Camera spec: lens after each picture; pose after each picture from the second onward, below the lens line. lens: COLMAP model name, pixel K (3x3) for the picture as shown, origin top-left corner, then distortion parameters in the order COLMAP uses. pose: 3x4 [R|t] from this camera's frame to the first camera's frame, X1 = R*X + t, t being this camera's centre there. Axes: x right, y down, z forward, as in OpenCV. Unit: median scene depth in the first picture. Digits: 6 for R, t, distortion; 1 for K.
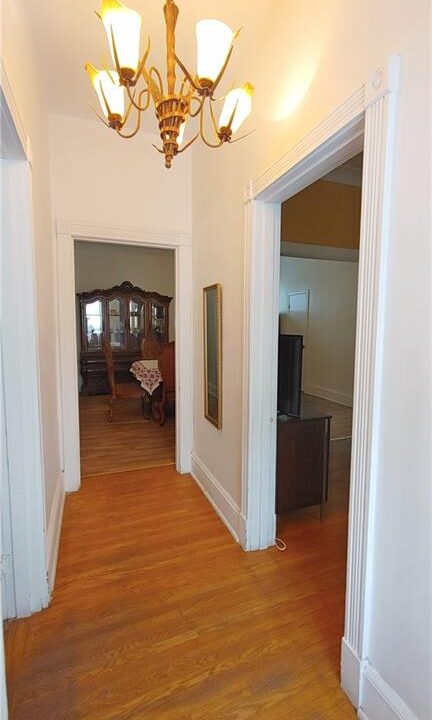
lens RADIAL K [[335.7, 0, 217.6], [0, 335.7, 356.9], [0, 0, 1]] dist [0.000087, -0.000031]
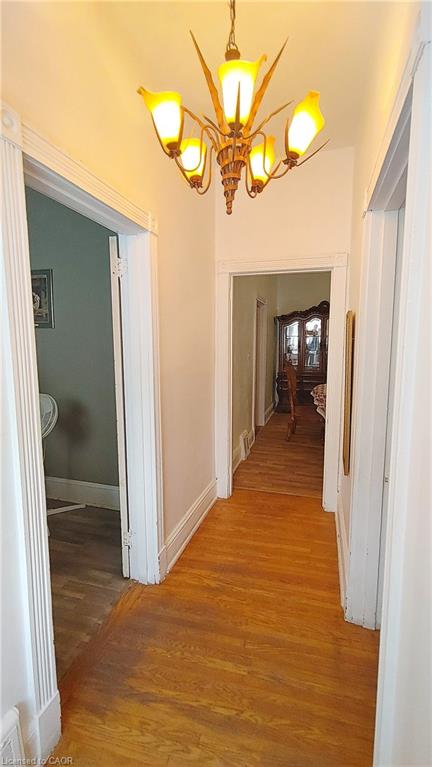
lens RADIAL K [[336.5, 0, 215.0], [0, 336.5, 381.7], [0, 0, 1]] dist [0.001628, -0.000202]
pose [[0.796289, 0.065610, -0.601348, 0.289132], [-0.049686, 0.997836, 0.043076, -0.059510], [0.602873, -0.004423, 0.797825, 0.095417]]
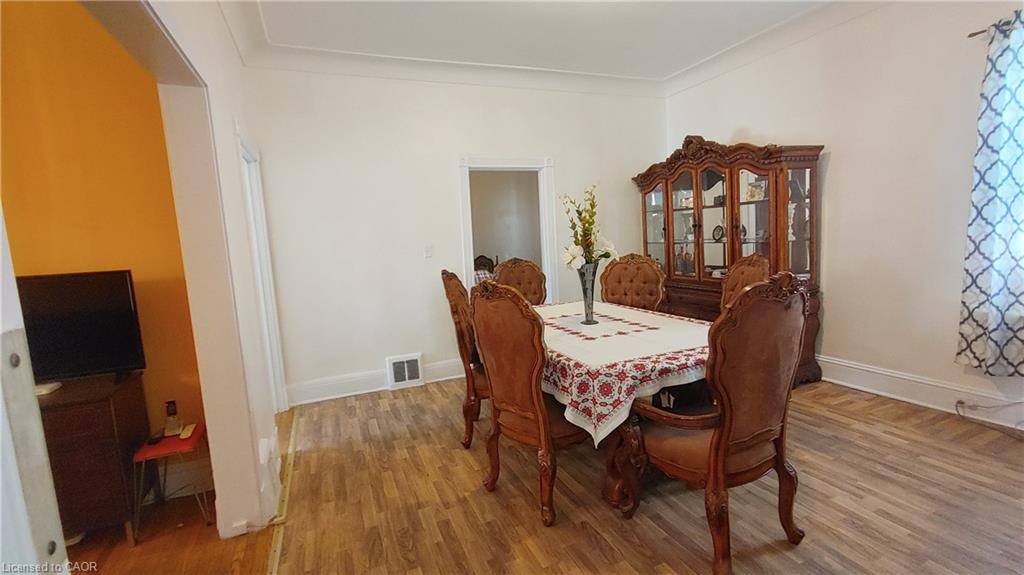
lens RADIAL K [[449.2, 0, 515.0], [0, 449.2, 292.7], [0, 0, 1]] dist [0.001628, -0.000202]
pose [[0.033885, 0.112783, -0.993042, 1.314210], [-0.036841, 0.993078, 0.111530, -0.214154], [0.998747, 0.032805, 0.037805, 2.445706]]
